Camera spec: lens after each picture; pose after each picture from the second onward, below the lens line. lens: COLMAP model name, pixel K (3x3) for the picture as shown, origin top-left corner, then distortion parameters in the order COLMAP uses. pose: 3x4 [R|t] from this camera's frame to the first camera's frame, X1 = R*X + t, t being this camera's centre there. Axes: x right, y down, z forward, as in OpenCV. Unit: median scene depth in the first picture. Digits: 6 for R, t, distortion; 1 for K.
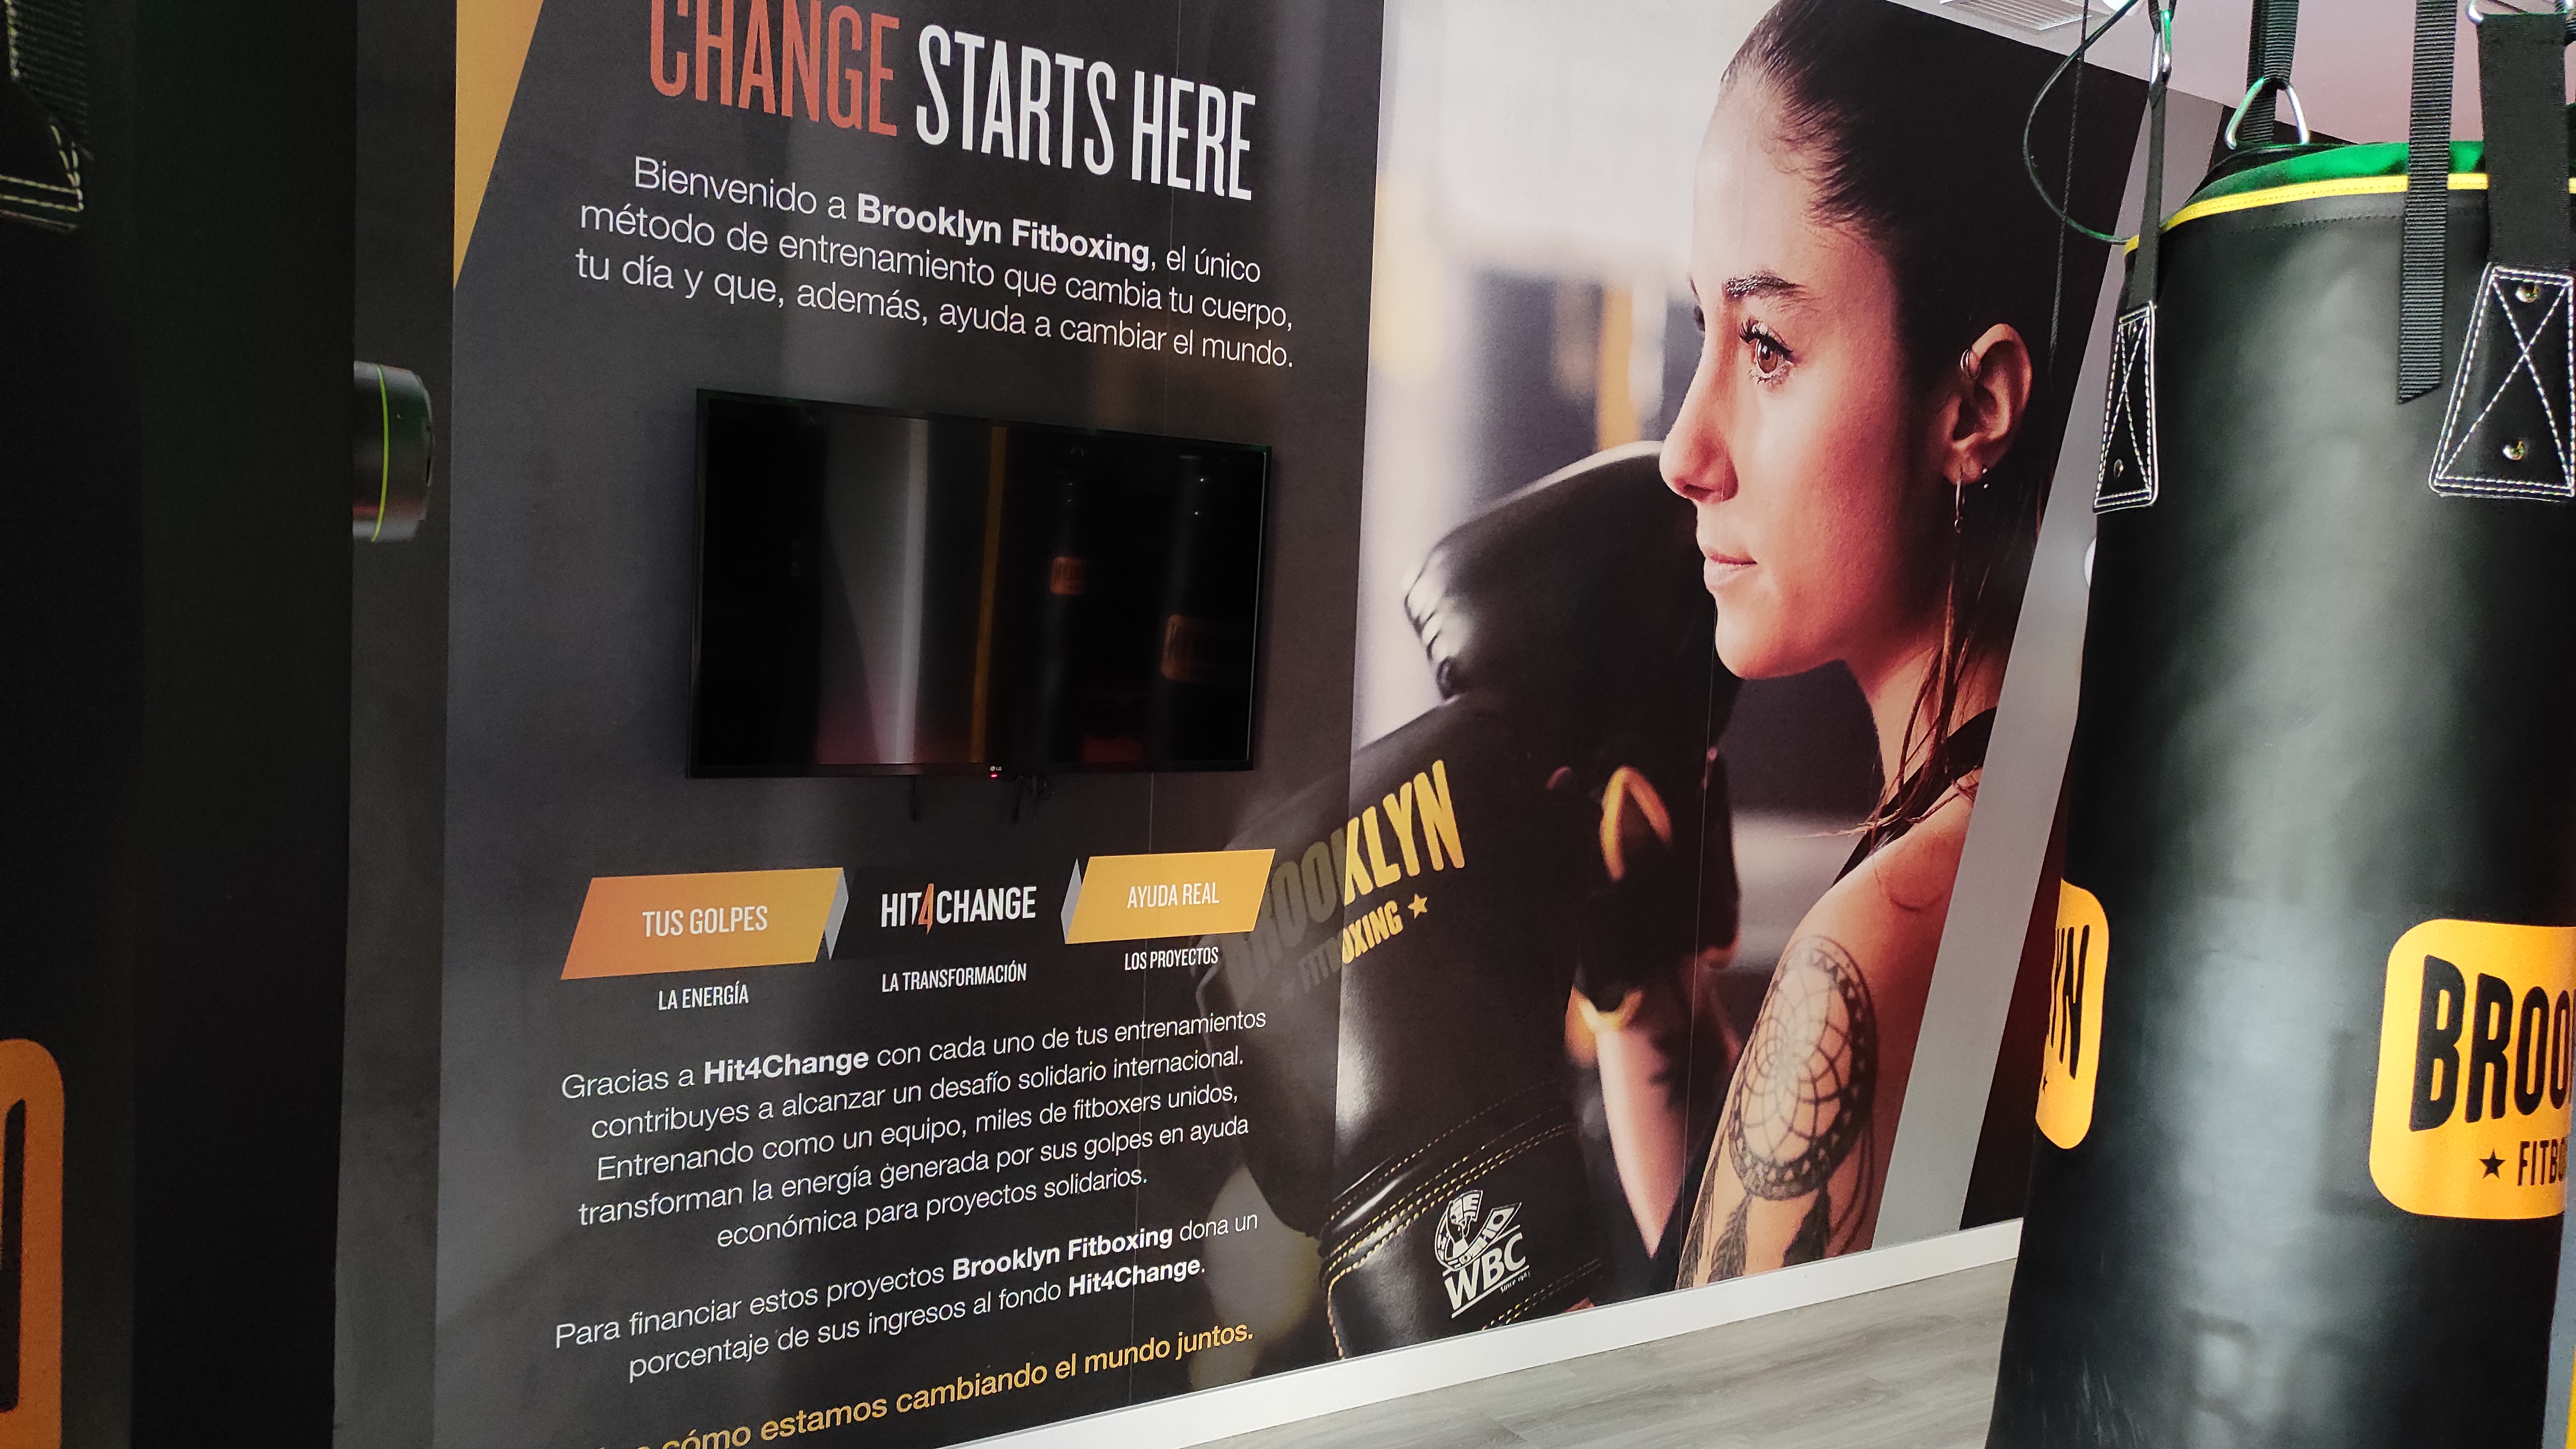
lens RADIAL K [[1903.4, 0, 1287.0], [0, 1903.4, 725.3], [0, 0, 1]] dist [0.049289, -0.010854]
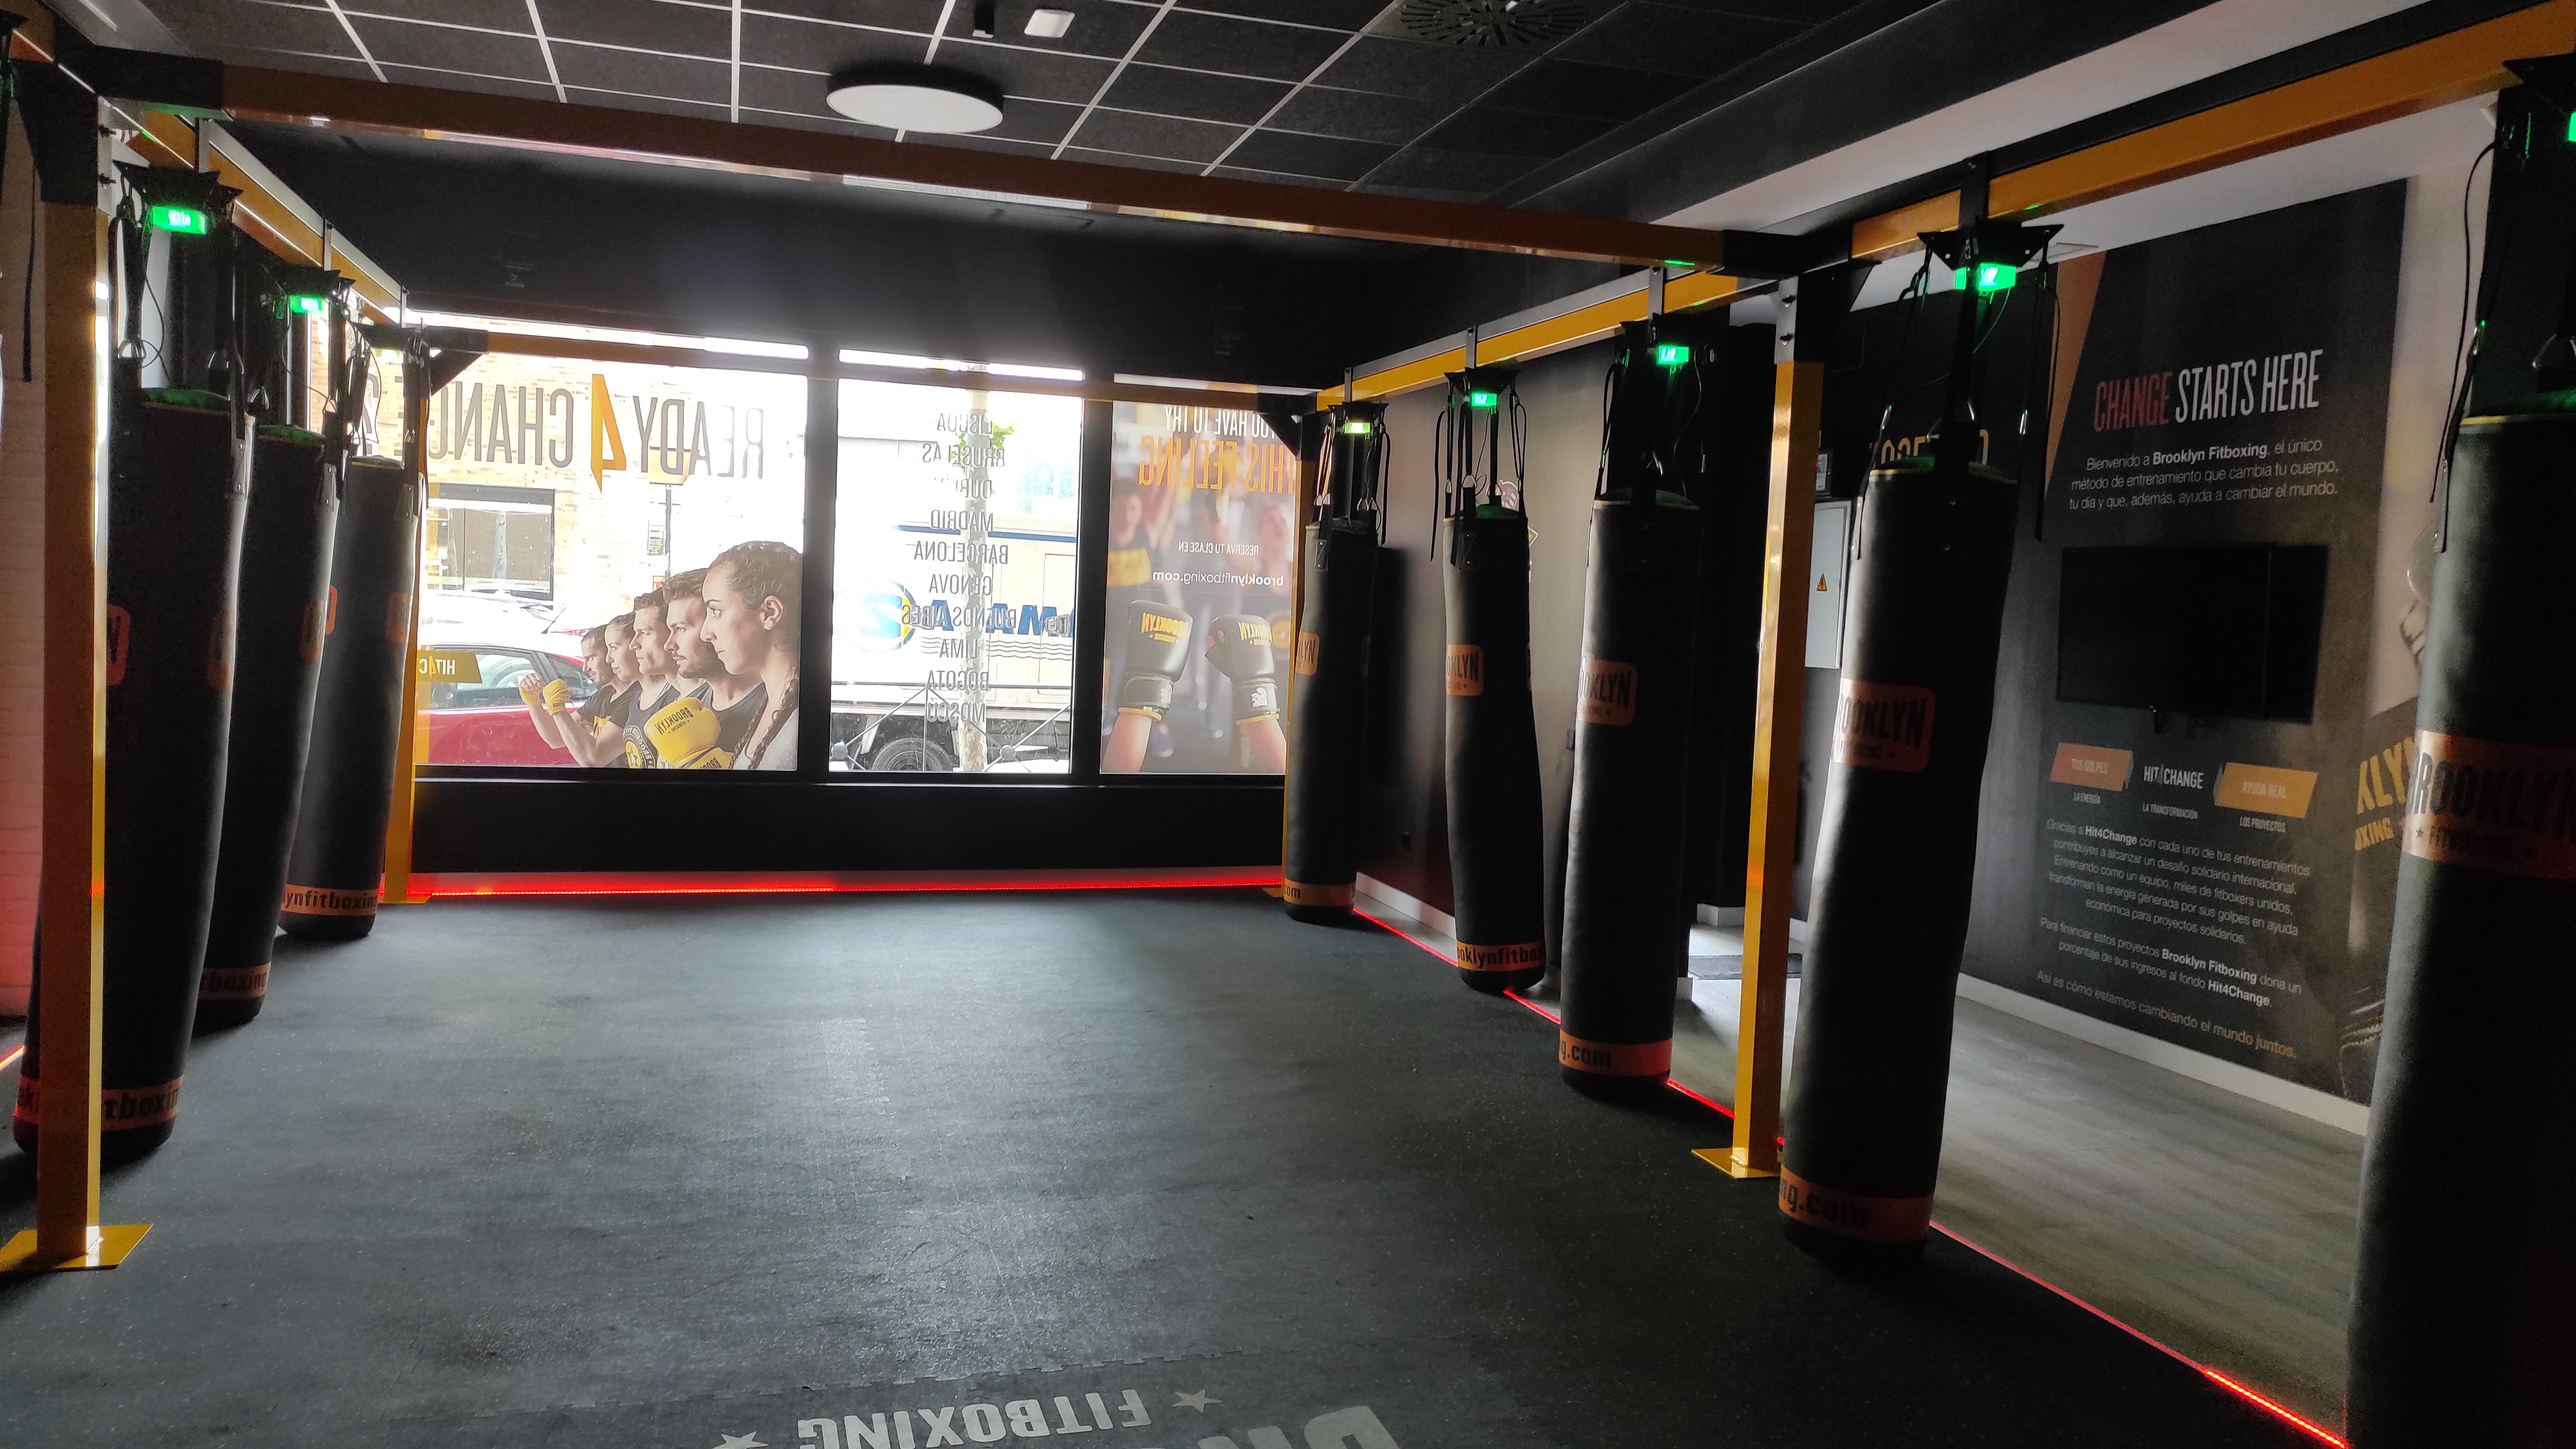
lens RADIAL K [[1903.4, 0, 1286.0], [0, 1903.4, 728.4], [0, 0, 1]] dist [0.049289, -0.010854]
pose [[-0.281287, 0.006886, -0.959599, 2.077736], [-0.114335, 0.992611, 0.040638, 0.065965], [0.952788, 0.121146, -0.278421, 0.640608]]
